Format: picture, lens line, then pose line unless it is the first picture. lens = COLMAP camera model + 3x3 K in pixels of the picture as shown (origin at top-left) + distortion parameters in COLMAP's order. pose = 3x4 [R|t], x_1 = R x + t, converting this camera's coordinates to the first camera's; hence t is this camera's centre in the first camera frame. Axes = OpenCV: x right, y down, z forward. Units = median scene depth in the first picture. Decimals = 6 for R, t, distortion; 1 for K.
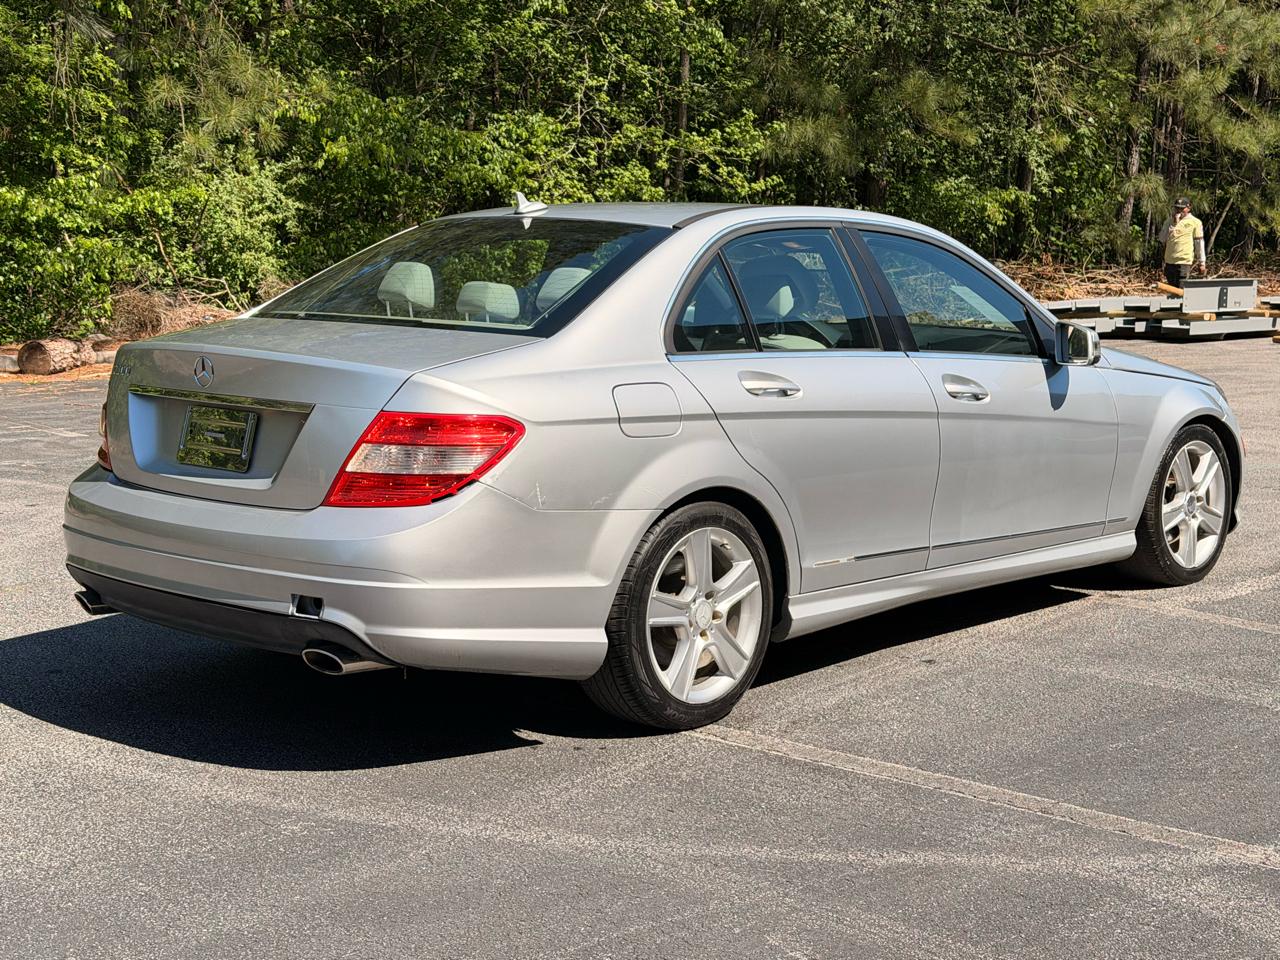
lens RADIAL K [[1892.7, 0, 640.0], [0, 1892.7, 480.0], [0, 0, 1]] dist [0.207914, -0.443563]
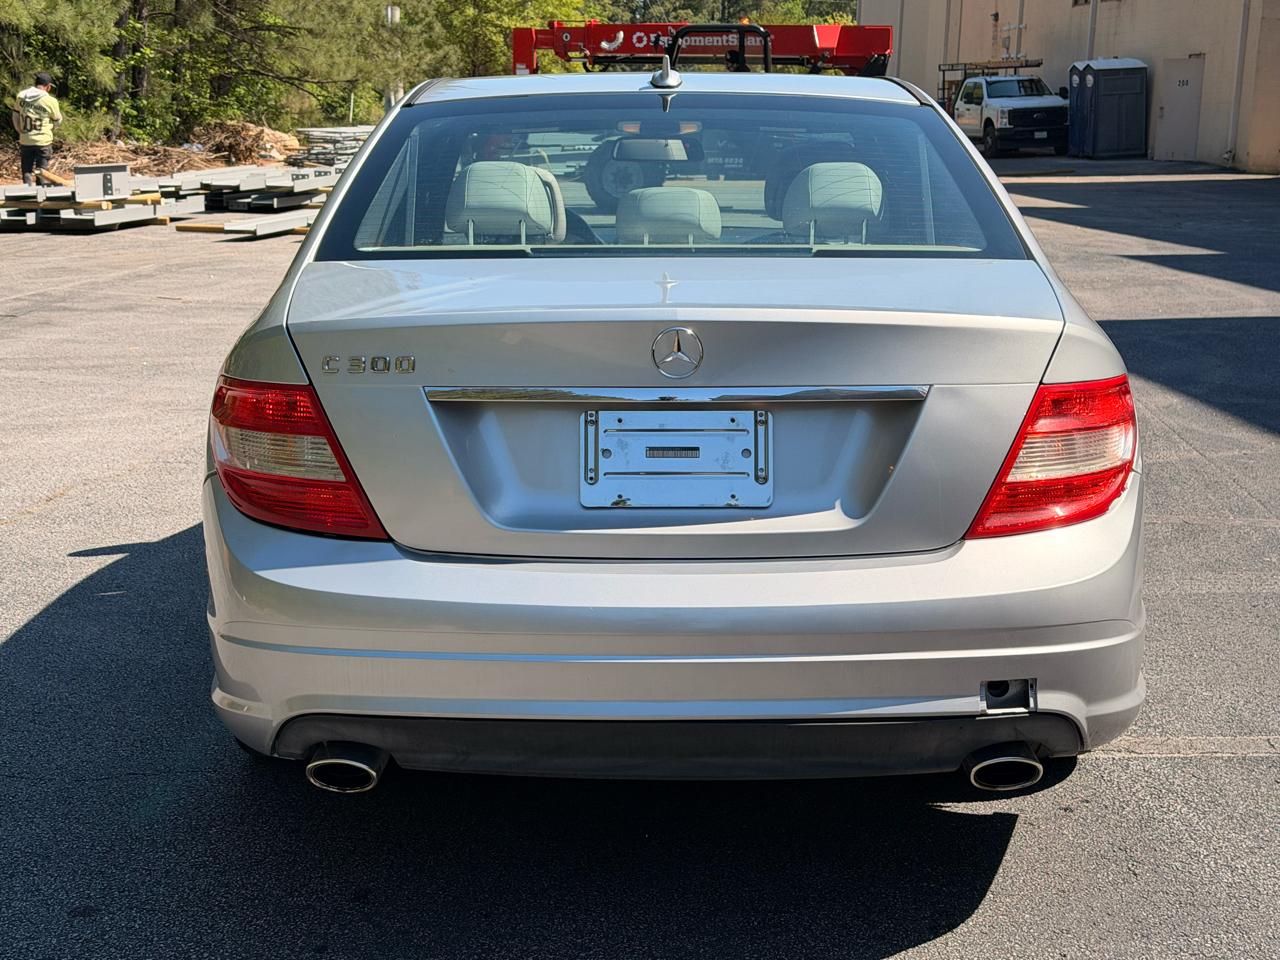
lens RADIAL K [[1892.7, 0, 640.0], [0, 1892.7, 480.0], [0, 0, 1]] dist [0.207914, -0.443563]
pose [[0.729219, -0.134677, 0.670896, -0.545778], [0.094357, 0.990865, 0.096348, -0.063649], [-0.677743, -0.006955, 0.735266, 0.479851]]
